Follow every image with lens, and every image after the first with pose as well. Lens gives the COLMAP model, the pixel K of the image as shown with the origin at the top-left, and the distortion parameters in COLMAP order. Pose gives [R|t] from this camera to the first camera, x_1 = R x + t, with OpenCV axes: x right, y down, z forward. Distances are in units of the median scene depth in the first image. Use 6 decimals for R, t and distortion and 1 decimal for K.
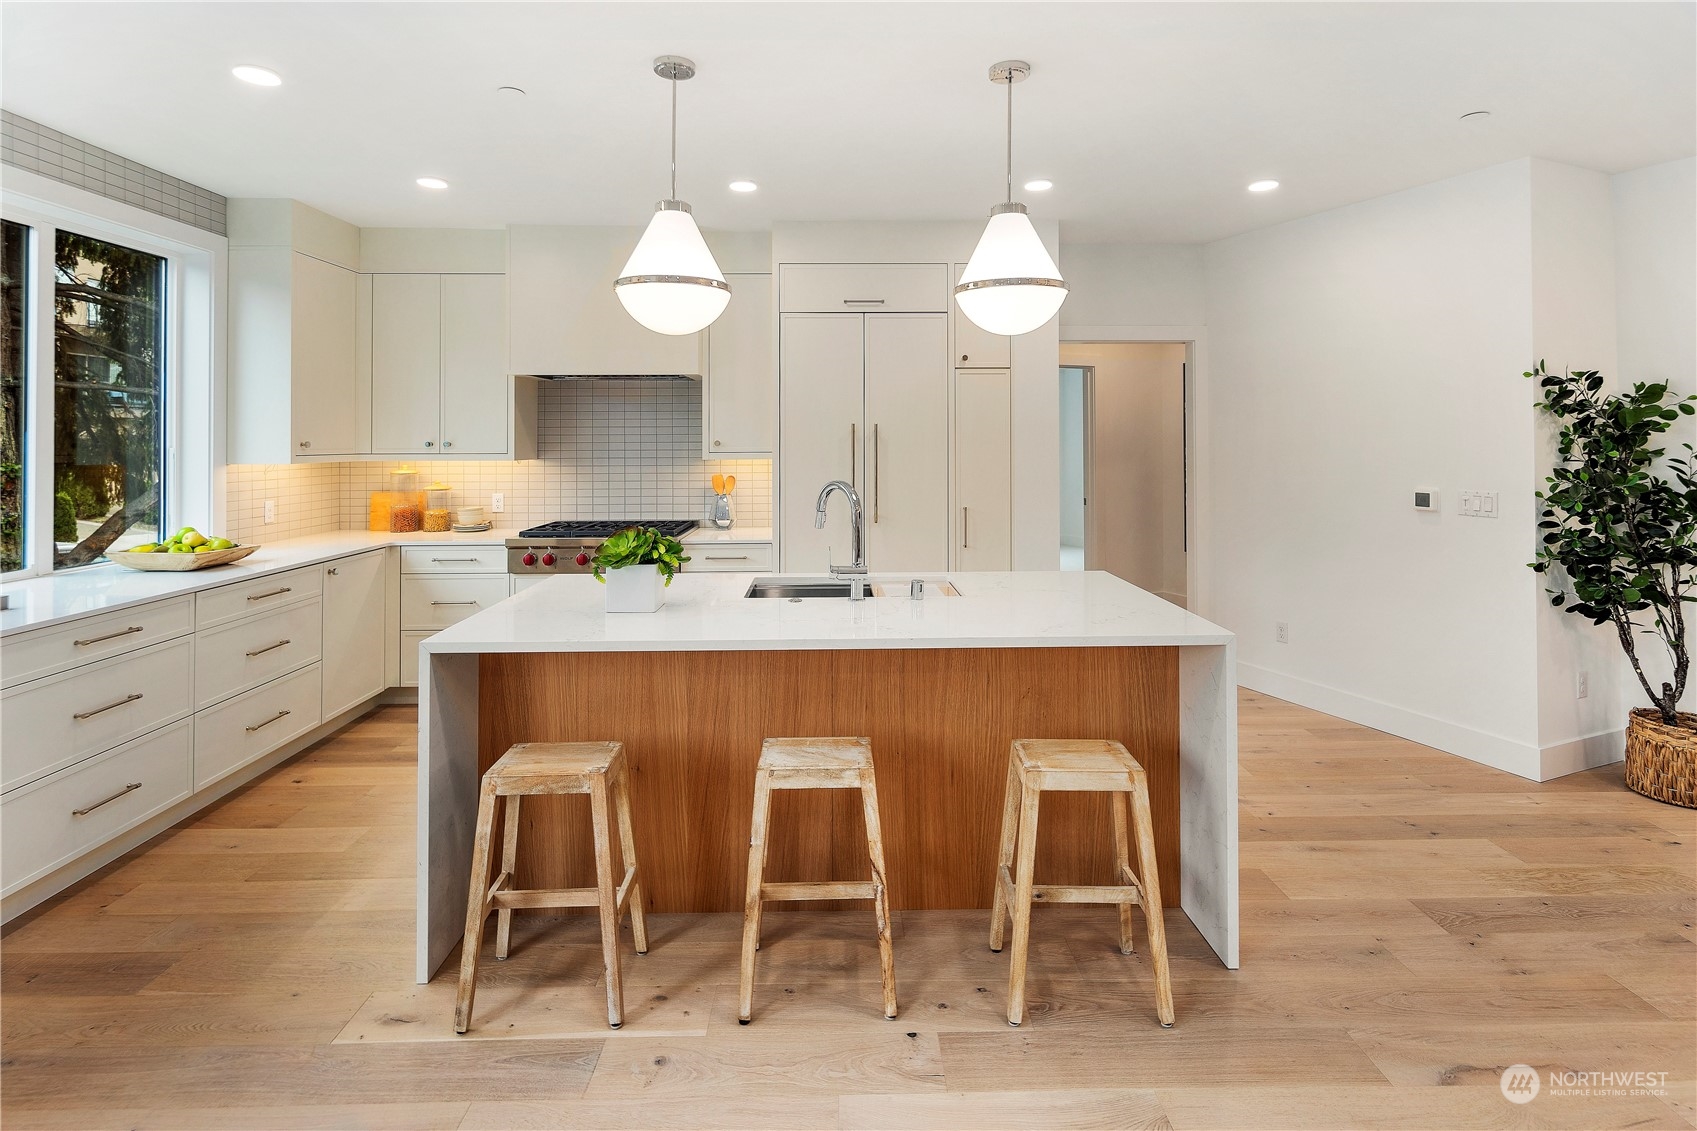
lens RADIAL K [[815.6, 0, 841.3], [0, 815.6, 445.6], [0, 0, 1]] dist [0.002188, -0.002720]
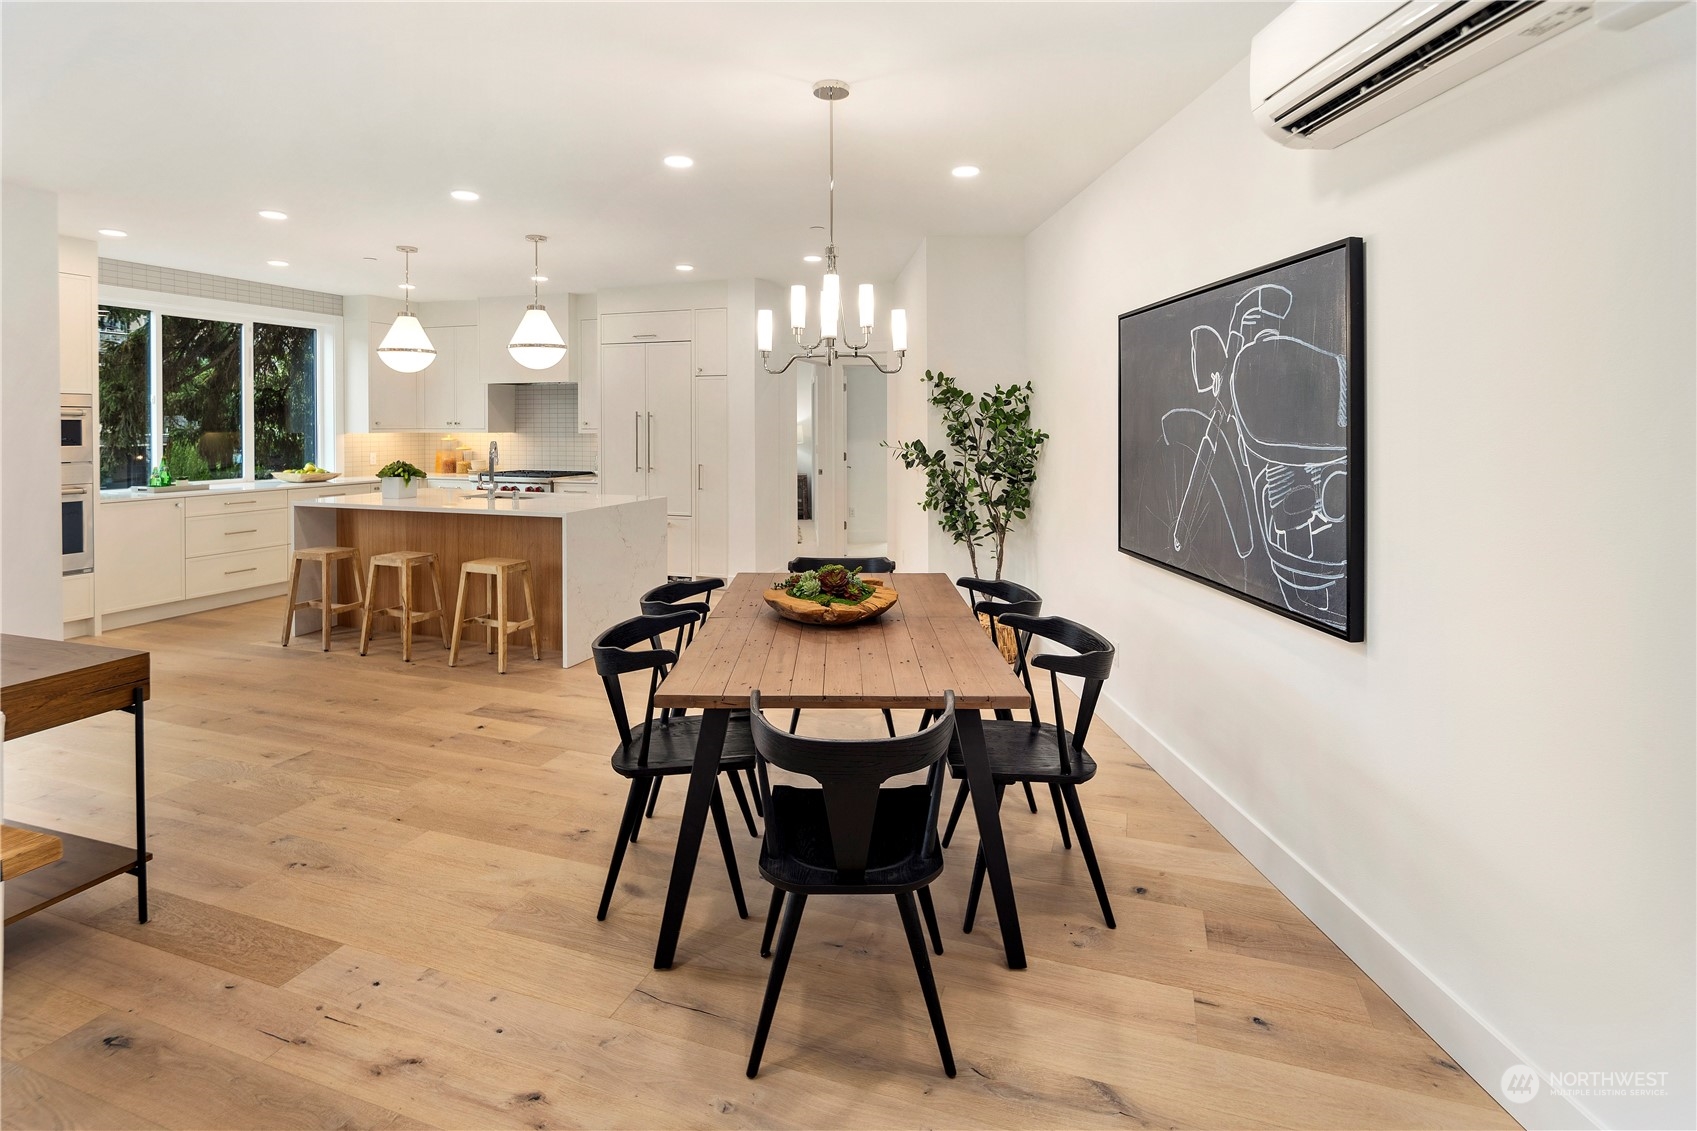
lens RADIAL K [[815.6, 0, 846.1], [0, 815.6, 438.9], [0, 0, 1]] dist [0.002188, -0.002720]
pose [[0.940228, 0.008574, -0.340438, 1.021034], [0.000494, 0.999648, 0.026542, -0.016279], [0.340545, -0.025123, 0.939892, -0.410631]]
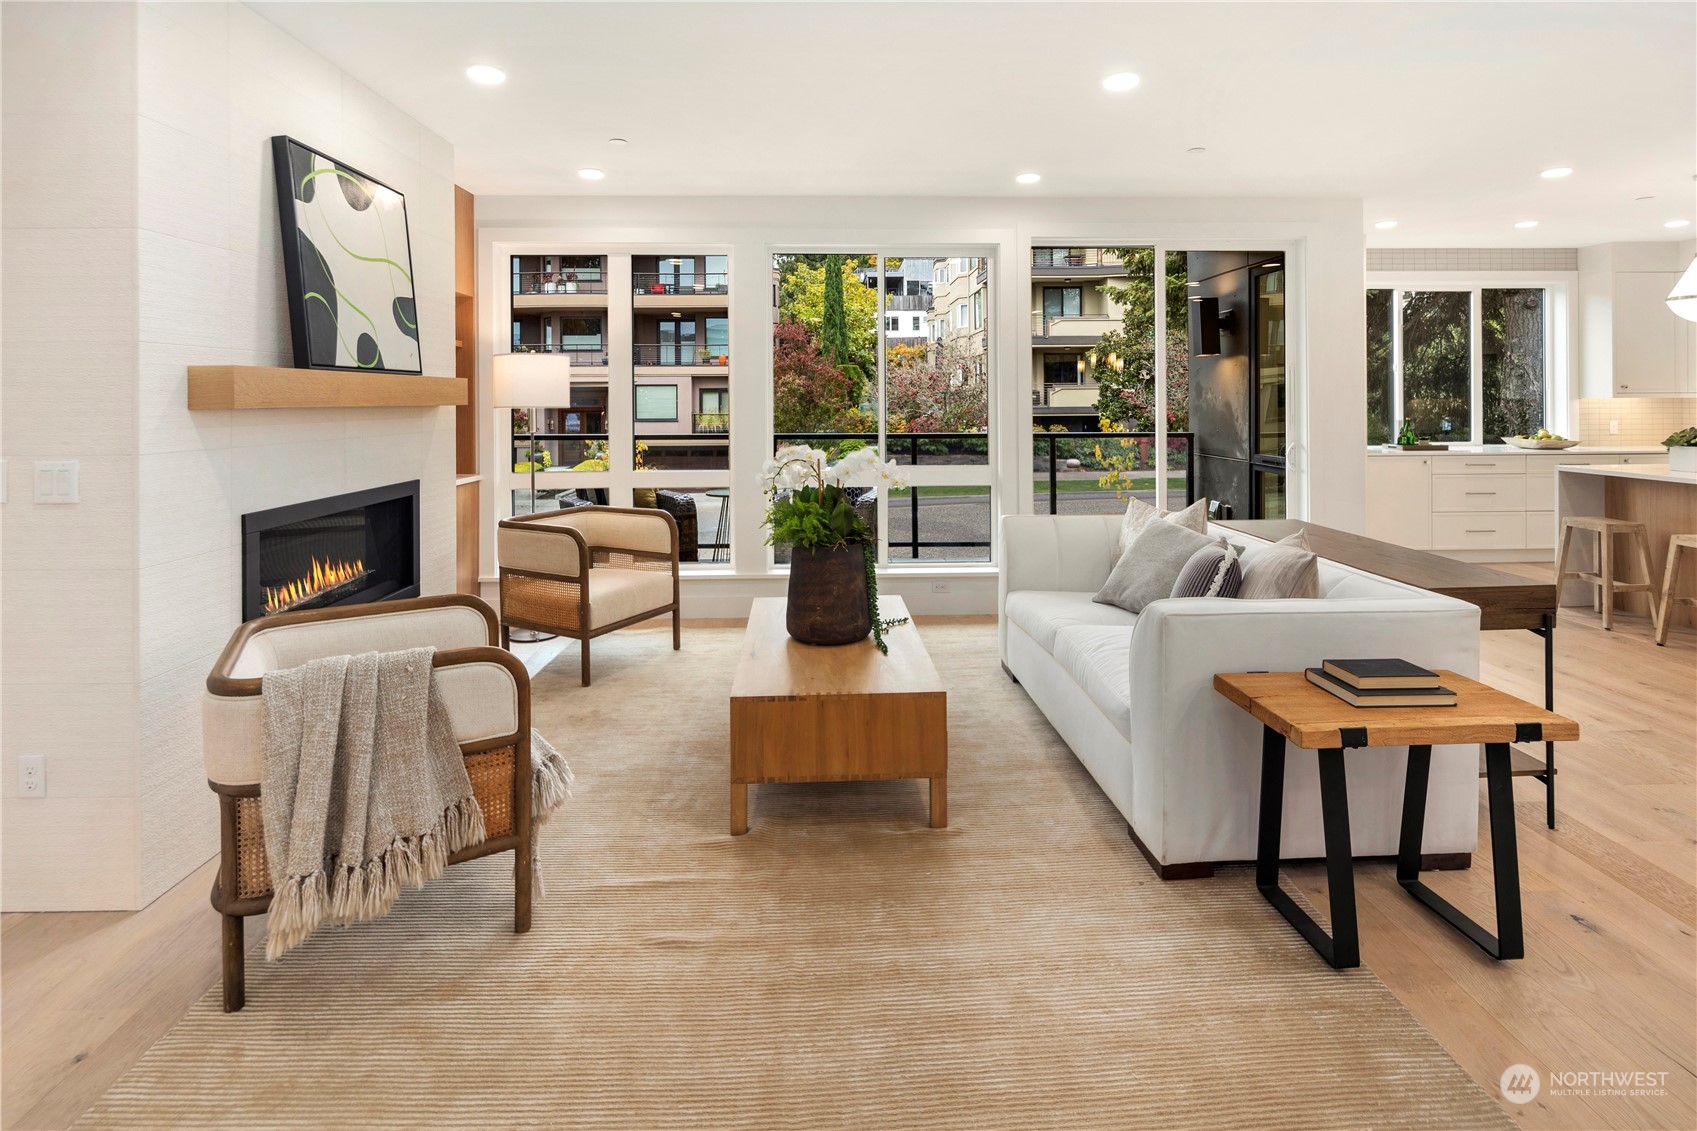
lens RADIAL K [[815.6, 0, 846.9], [0, 815.6, 398.3], [0, 0, 1]] dist [0.002188, -0.002720]
pose [[0.015686, -0.000957, -0.999877, 0.988470], [0.017085, 0.999854, -0.000689, -0.004200], [0.999731, -0.017073, 0.015700, -0.613269]]
